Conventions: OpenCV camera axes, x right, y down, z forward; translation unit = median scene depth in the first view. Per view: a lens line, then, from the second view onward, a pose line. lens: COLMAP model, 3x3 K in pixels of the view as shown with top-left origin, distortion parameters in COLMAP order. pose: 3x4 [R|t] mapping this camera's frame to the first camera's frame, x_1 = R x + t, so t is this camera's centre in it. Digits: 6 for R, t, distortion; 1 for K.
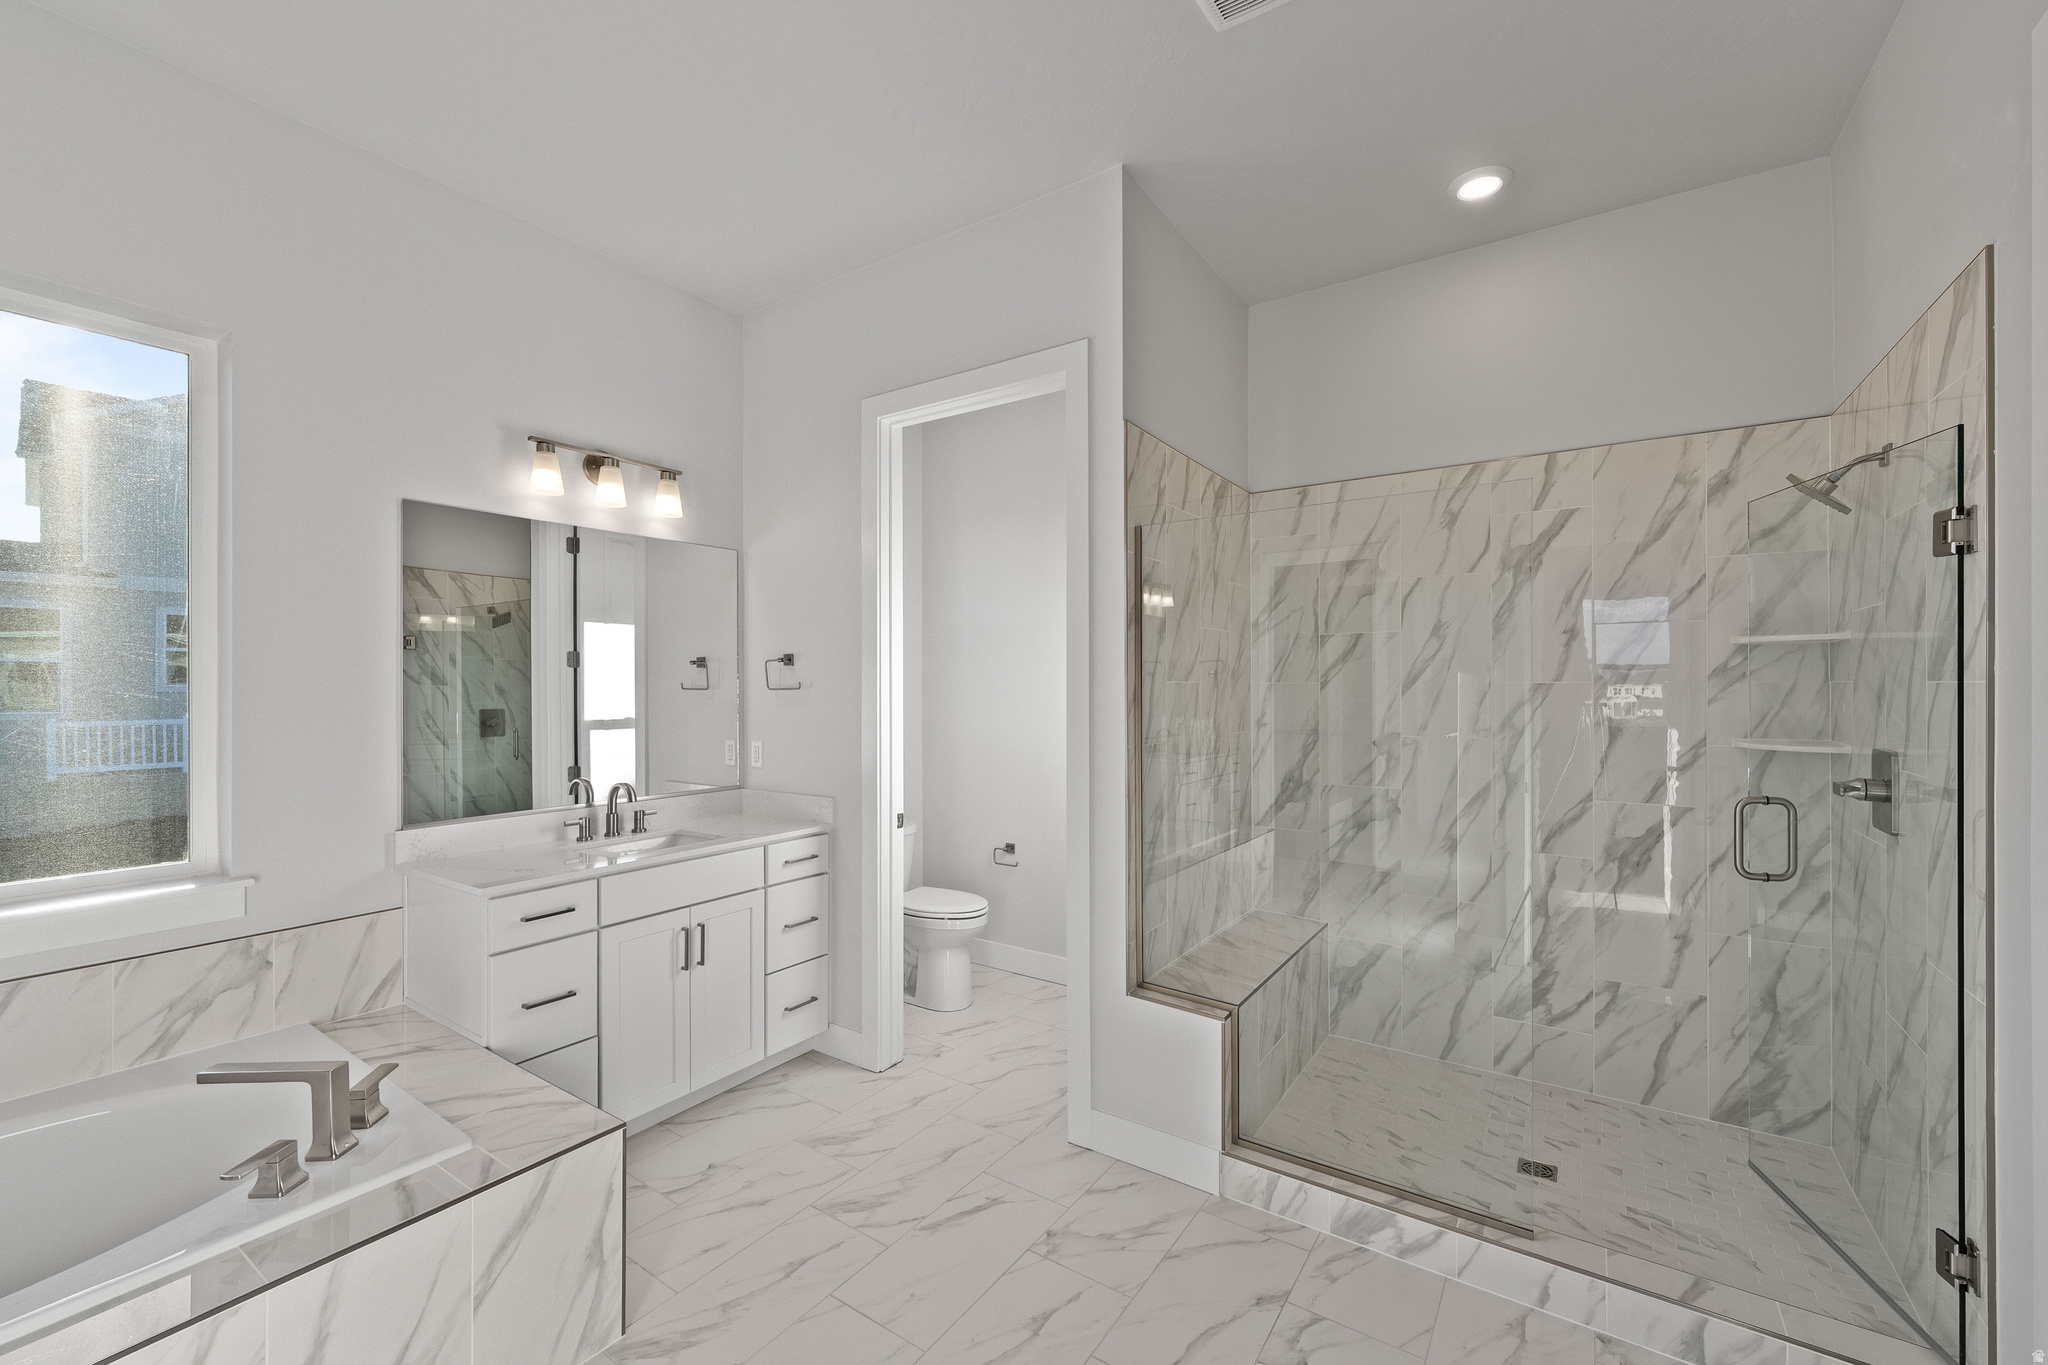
lens RADIAL K [[827.2, 0, 1024.8], [0, 827.2, 686.4], [0, 0, 1]] dist [-0.002102, -0.000024]
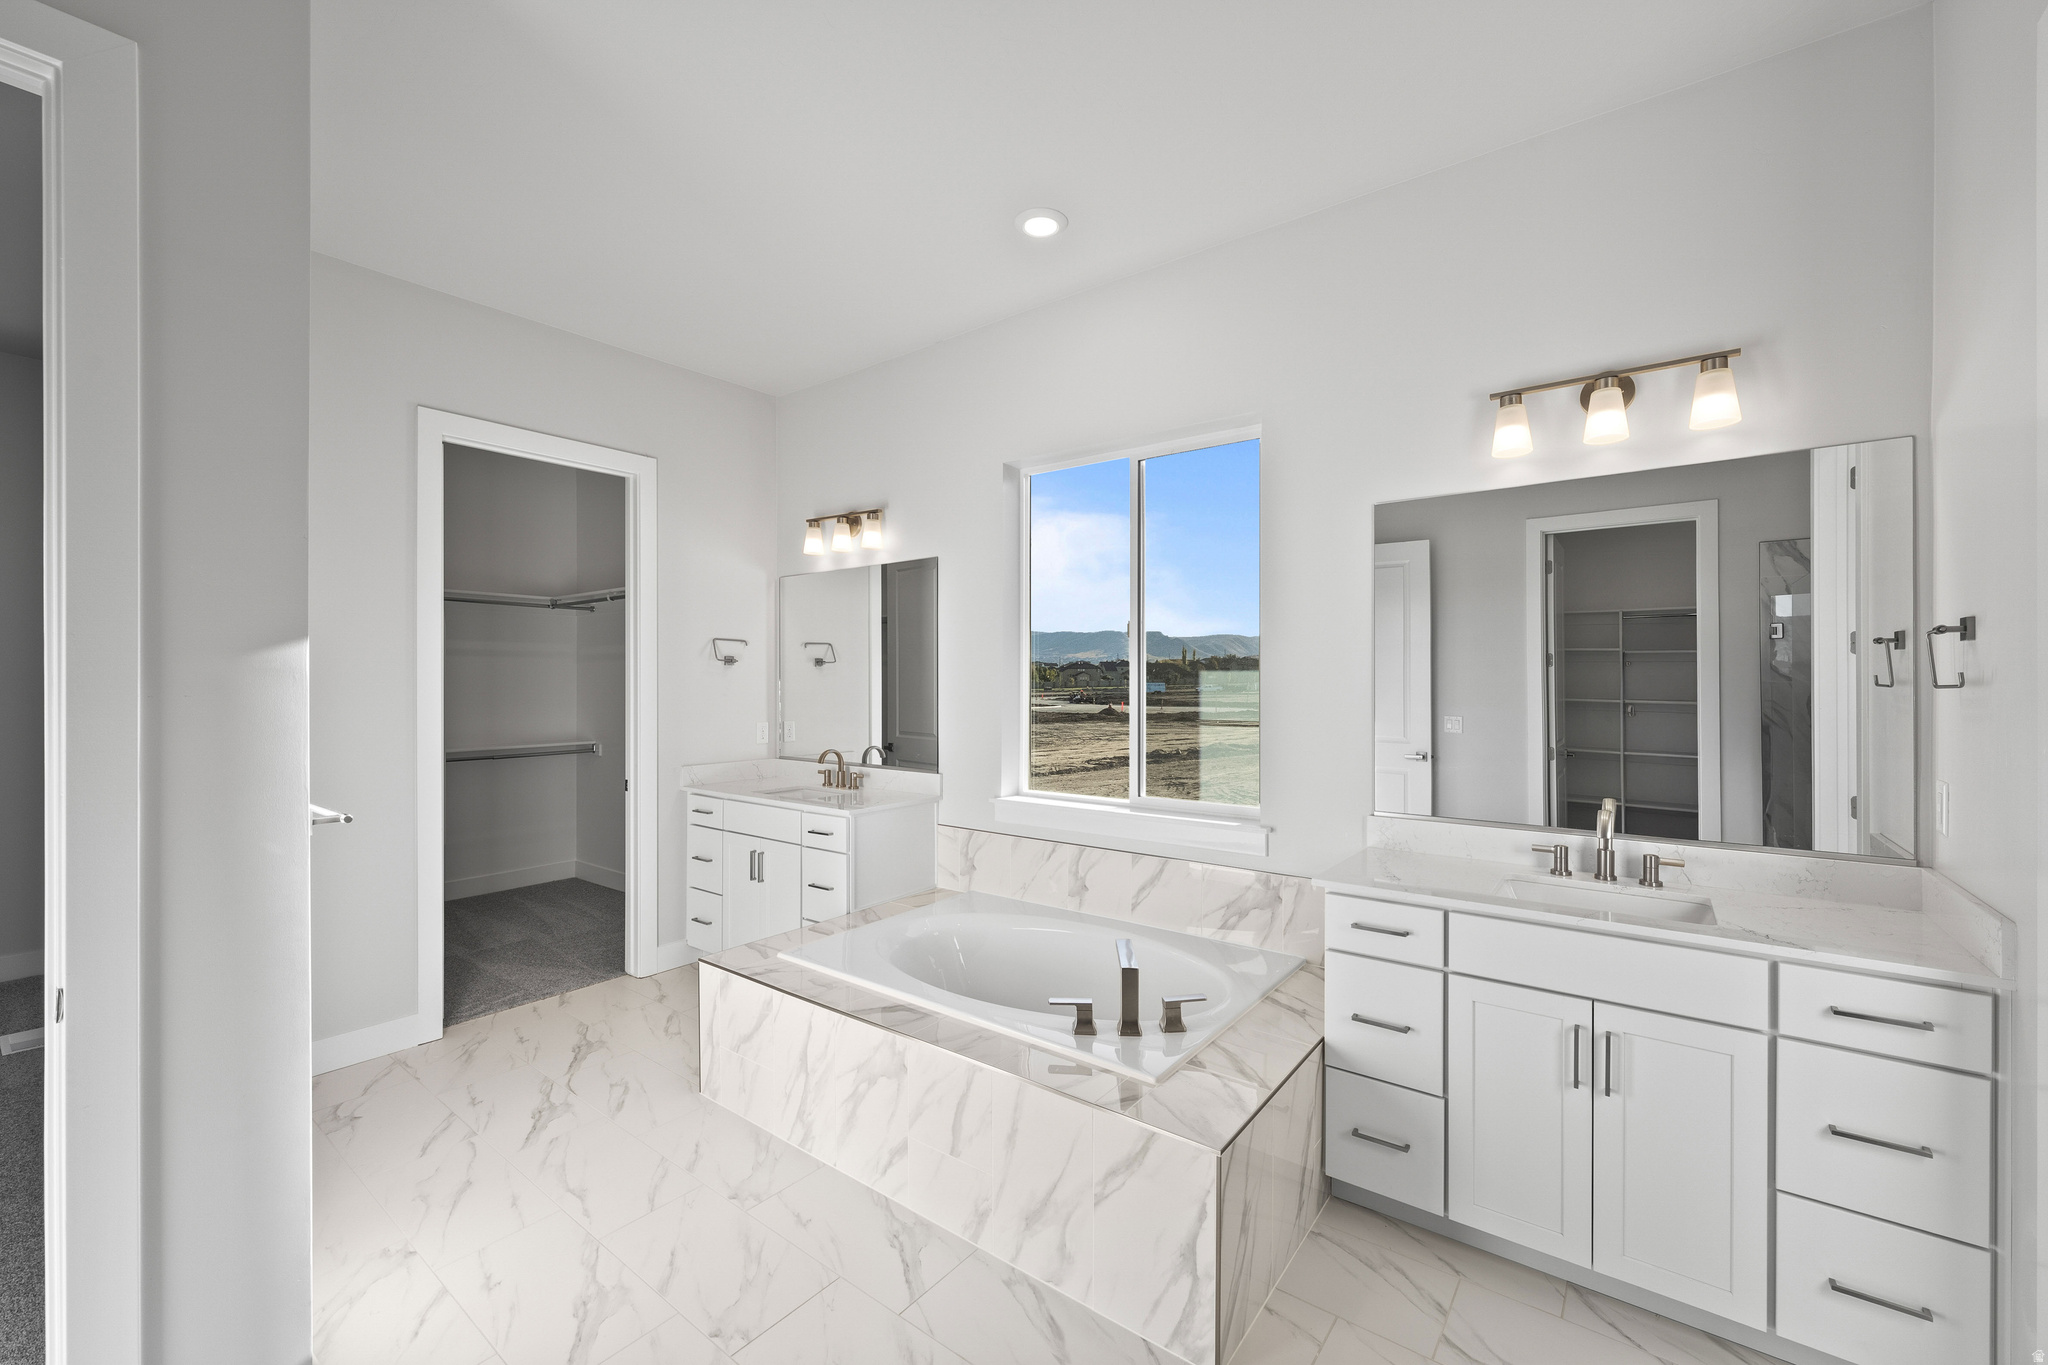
lens RADIAL K [[827.2, 0, 1026.5], [0, 827.2, 677.9], [0, 0, 1]] dist [-0.002102, -0.000024]
pose [[-0.057340, 0.000946, -0.998354, 0.358430], [-0.001079, 0.999999, 0.001009, -0.003558], [0.998354, 0.001135, -0.057339, 0.657151]]
